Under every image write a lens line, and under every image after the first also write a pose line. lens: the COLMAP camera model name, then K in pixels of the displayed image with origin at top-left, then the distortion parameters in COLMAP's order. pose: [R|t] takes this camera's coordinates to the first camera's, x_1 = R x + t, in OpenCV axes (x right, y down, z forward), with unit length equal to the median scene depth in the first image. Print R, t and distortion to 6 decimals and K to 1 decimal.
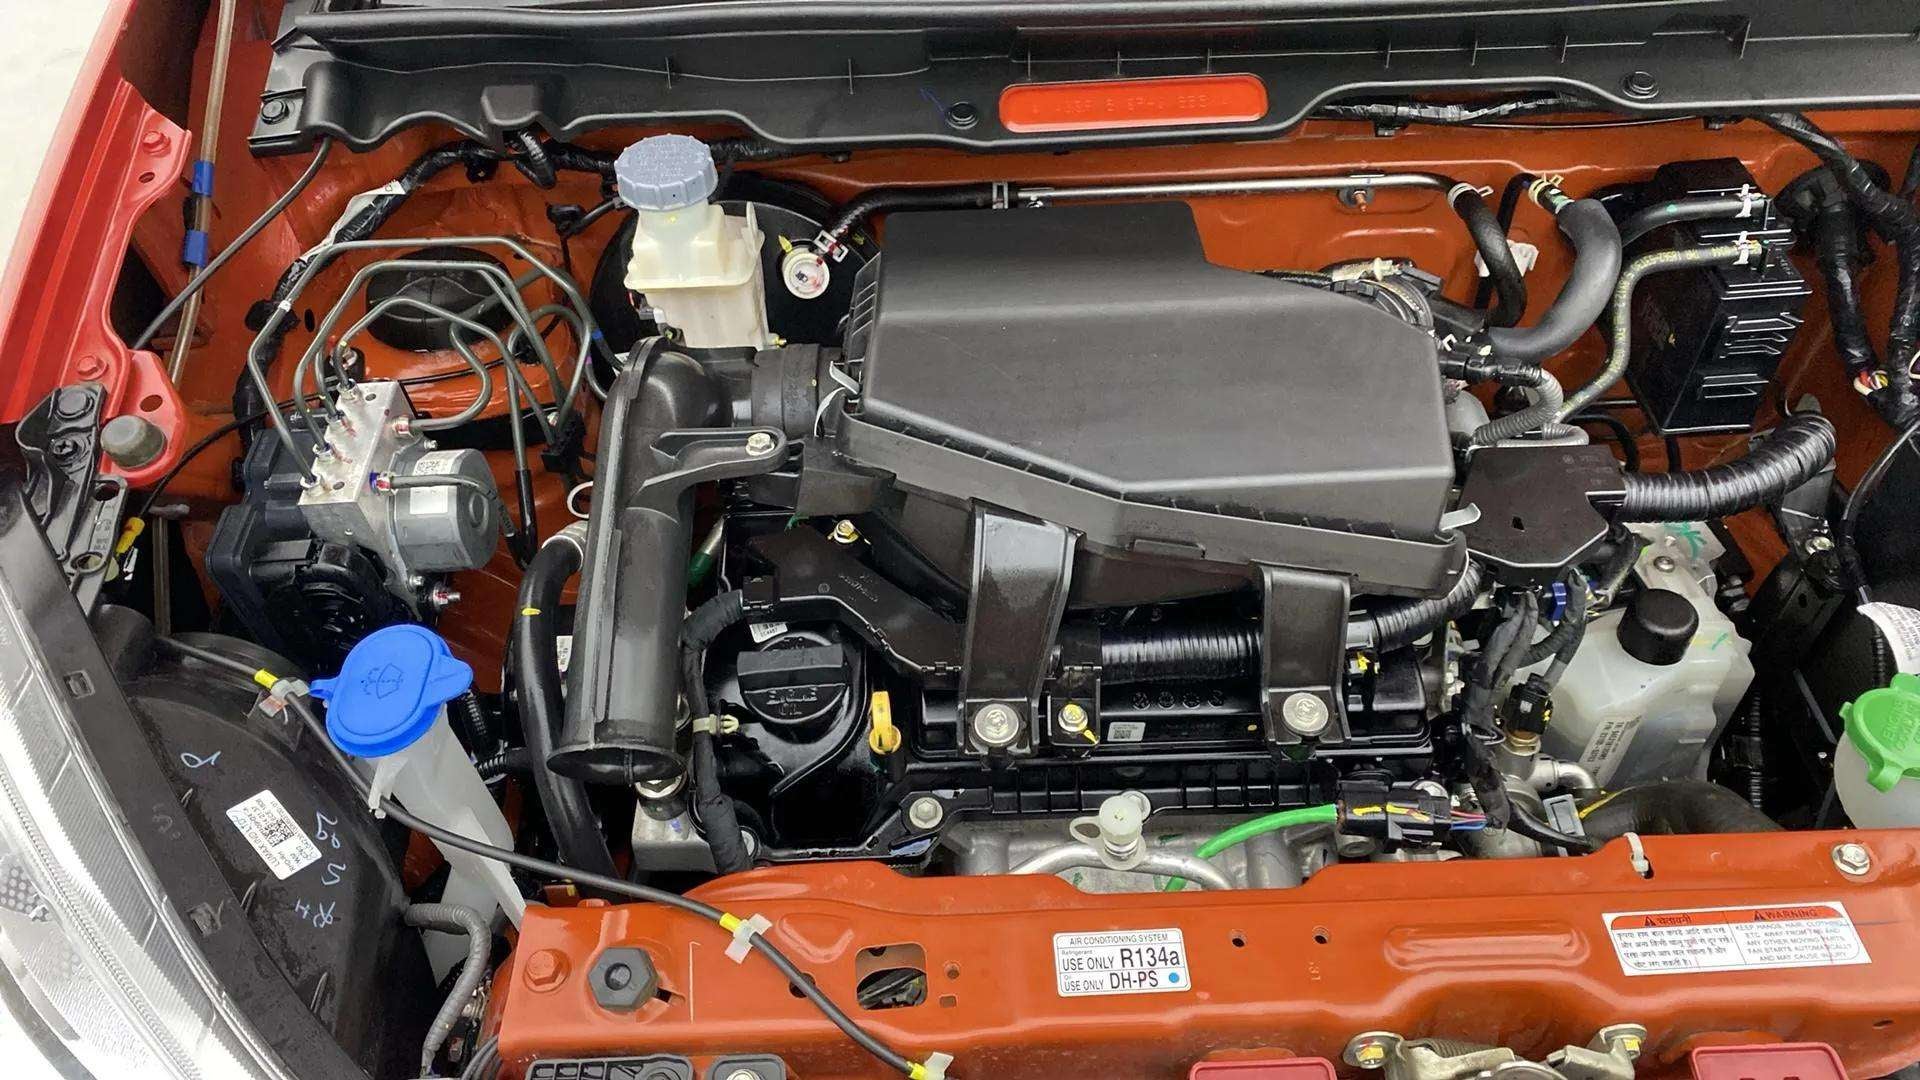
lens RADIAL K [[1457.0, 0, 969.0], [0, 1457.0, 487.2], [0, 0, 1]] dist [0.007036, -0.011439]
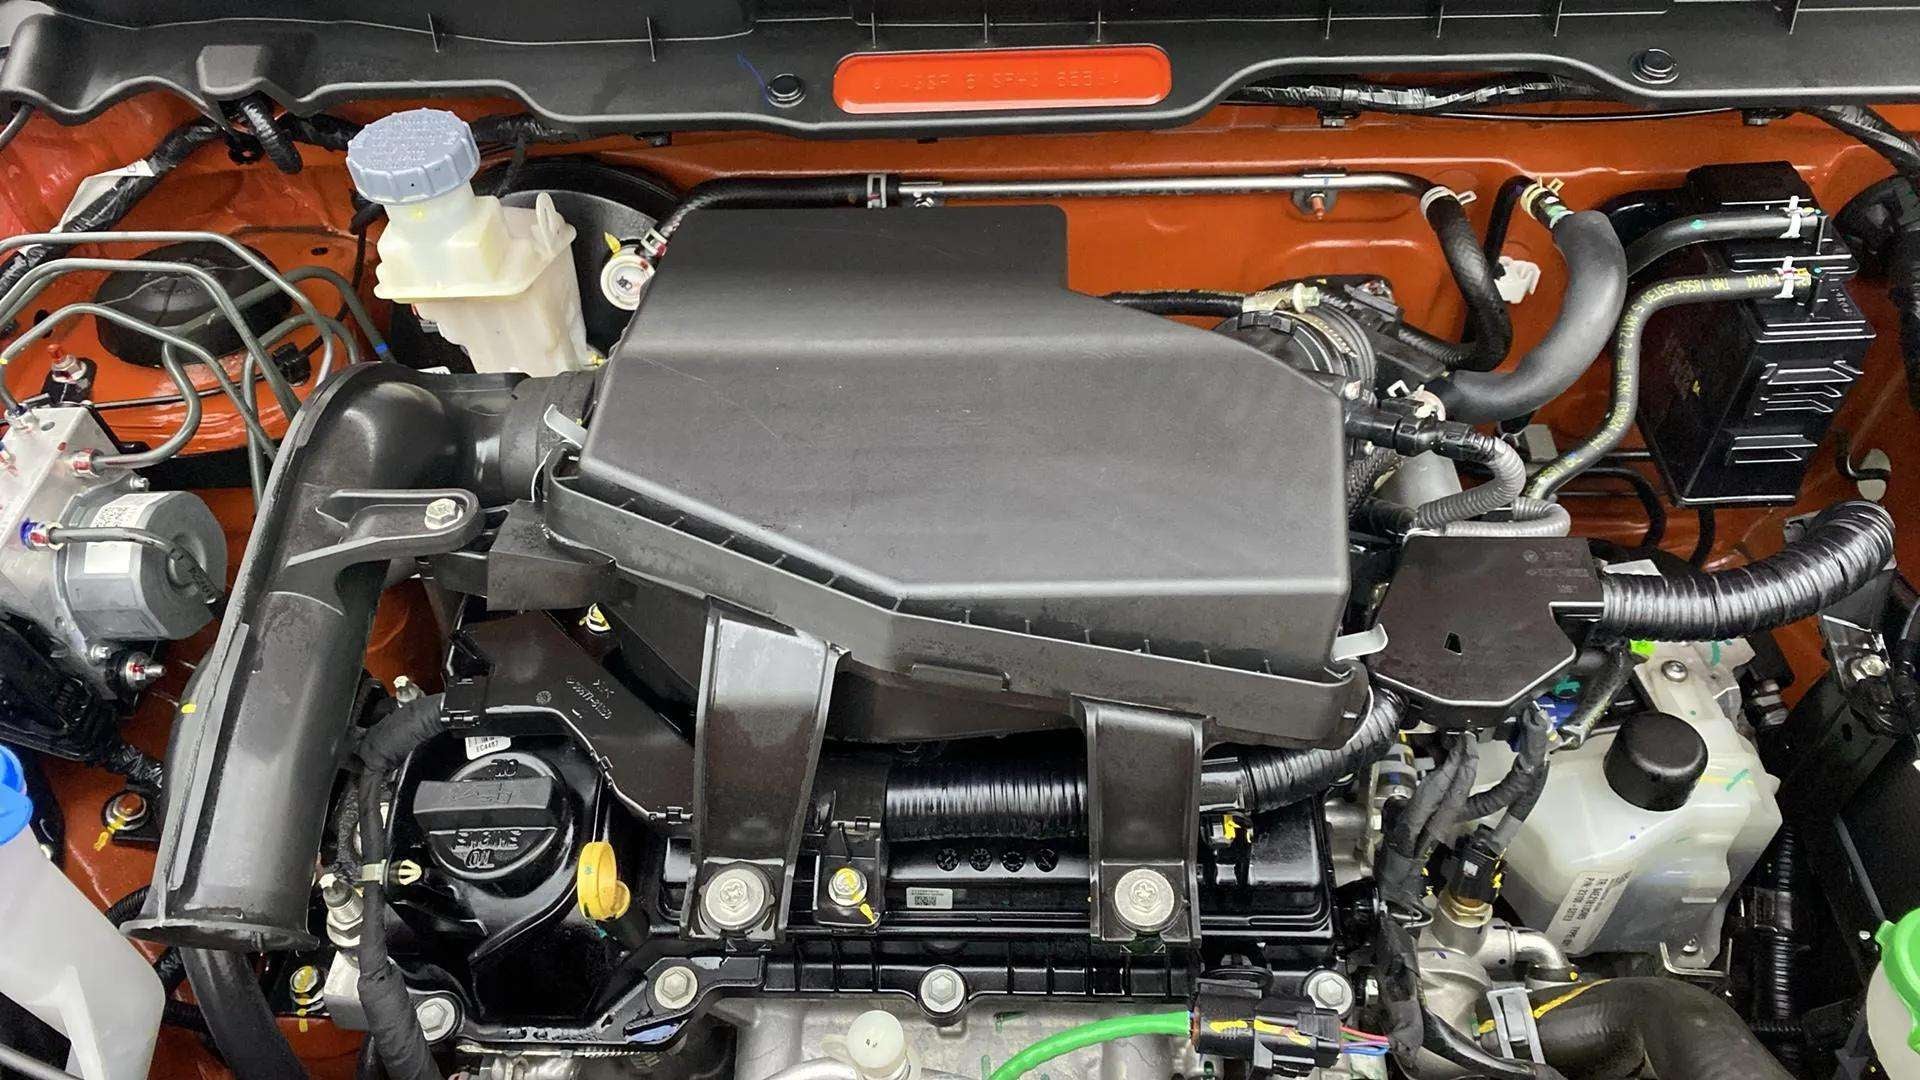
lens RADIAL K [[1457.0, 0, 969.0], [0, 1457.0, 487.2], [0, 0, 1]] dist [0.007036, -0.011439]
pose [[0.998417, 0.029277, -0.048014, 0.140286], [-0.028740, 0.999517, 0.011851, -0.050874], [0.048338, -0.010452, 0.998776, 0.205545]]
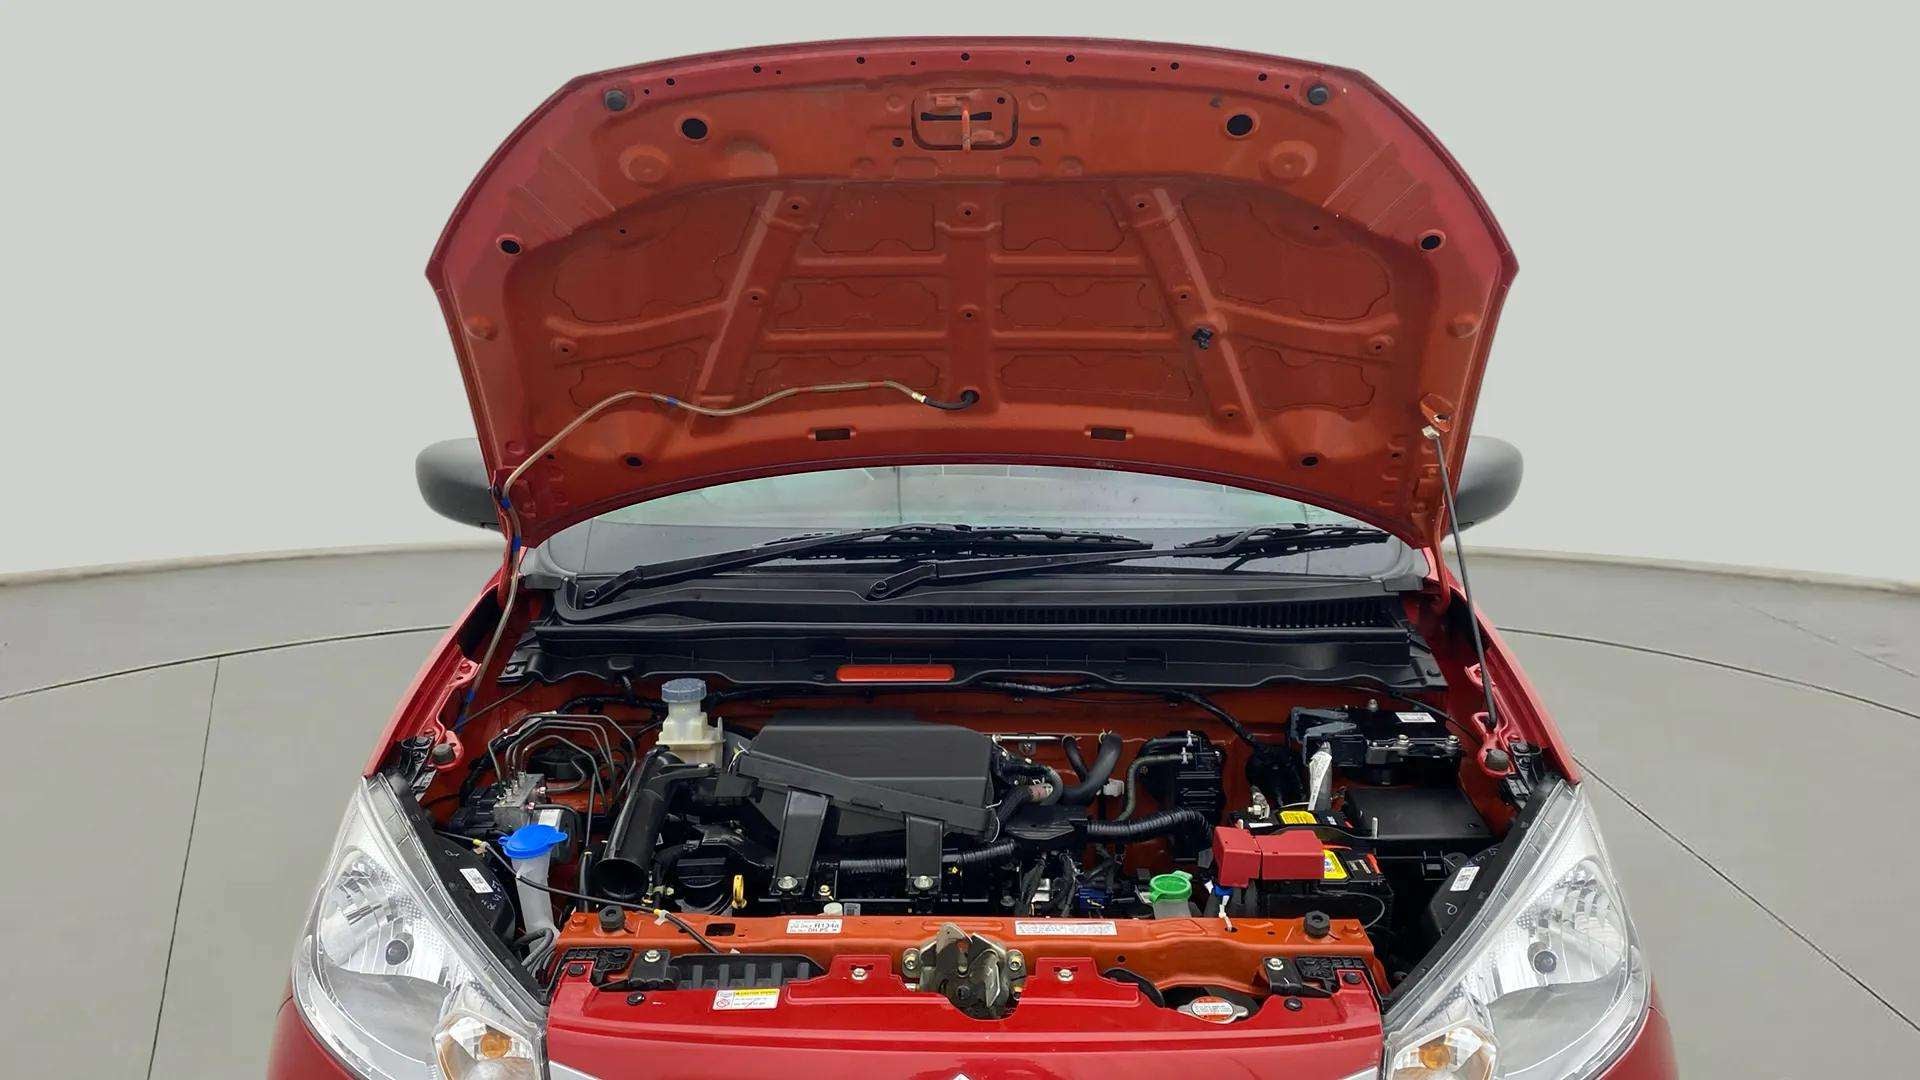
lens RADIAL K [[1414.7, 0, 961.9], [0, 1414.7, 485.7], [0, 0, 1]] dist [0.097271, -0.173525]
pose [[0.998817, 0.032880, -0.035826, 0.285730], [-0.047555, 0.814335, -0.578444, 0.762392], [0.010155, 0.579463, 0.814935, -0.954955]]
